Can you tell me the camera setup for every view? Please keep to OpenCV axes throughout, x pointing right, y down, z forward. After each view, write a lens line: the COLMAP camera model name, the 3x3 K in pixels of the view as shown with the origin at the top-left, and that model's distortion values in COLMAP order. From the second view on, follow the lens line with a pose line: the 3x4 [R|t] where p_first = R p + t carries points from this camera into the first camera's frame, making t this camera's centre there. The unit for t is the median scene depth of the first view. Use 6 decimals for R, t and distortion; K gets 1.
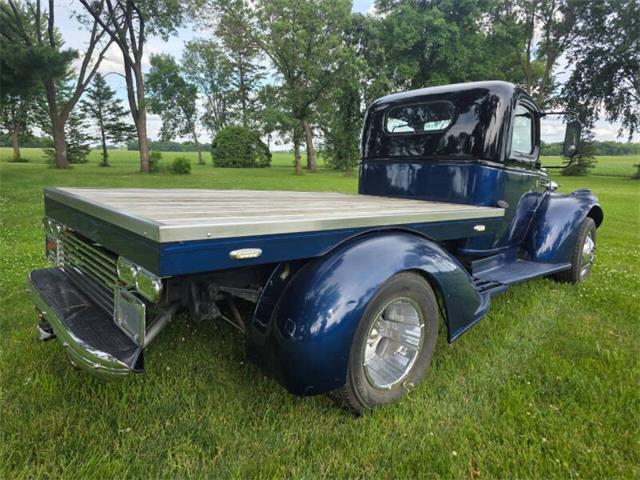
lens RADIAL K [[446.5, 0, 330.5], [0, 446.5, 240.8], [0, 0, 1]] dist [0.047415, -0.044003]
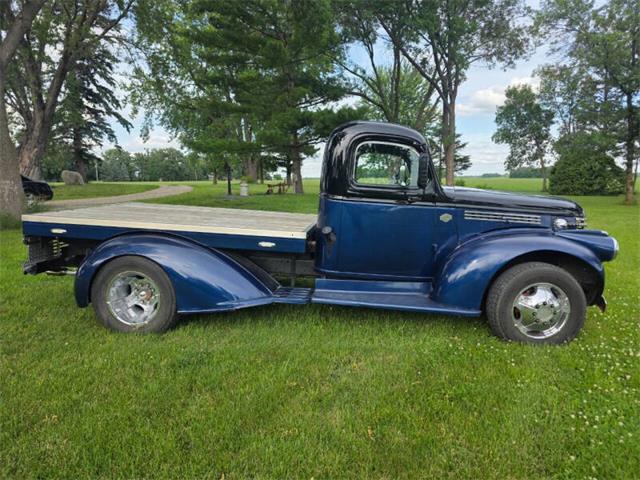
lens RADIAL K [[431.4, 0, 319.8], [0, 431.4, 248.9], [0, 0, 1]] dist [0.046493, -0.041094]
pose [[0.660374, 0.109949, -0.742844, 0.124485], [-0.134547, 0.990539, 0.027001, -0.007857], [0.738785, 0.082117, 0.668920, 0.026587]]
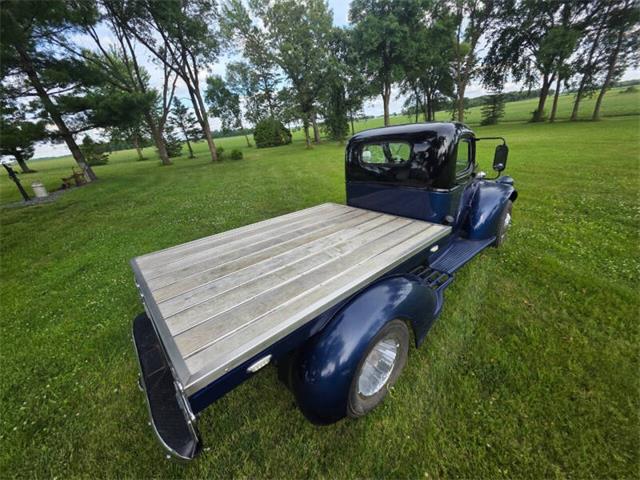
lens RADIAL K [[264.5, 0, 322.7], [0, 264.5, 240.6], [0, 0, 1]] dist [0.001195, -0.000283]
pose [[0.992659, -0.099391, -0.068924, 0.004503], [0.112200, 0.969506, 0.217873, -0.025381], [0.045168, -0.224007, 0.973540, 0.018029]]
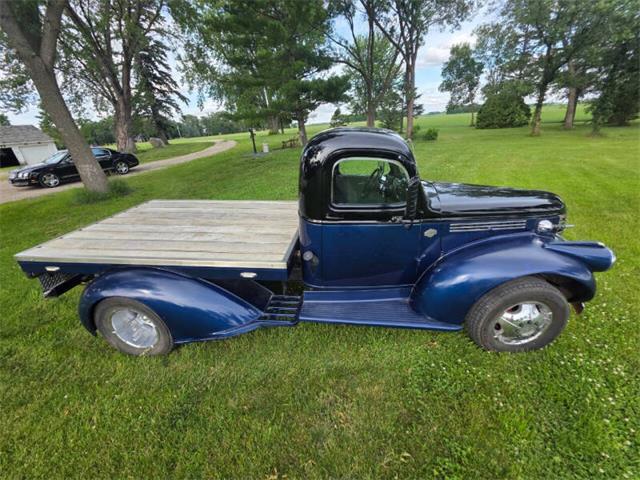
lens RADIAL K [[255.0, 0, 320.3], [0, 255.0, 243.4], [0, 0, 1]] dist [0.000815, -0.000009]
pose [[0.653406, 0.269779, -0.707305, 0.087667], [-0.065169, 0.950920, 0.302496, -0.032403], [0.754198, -0.151558, 0.638918, 0.064972]]
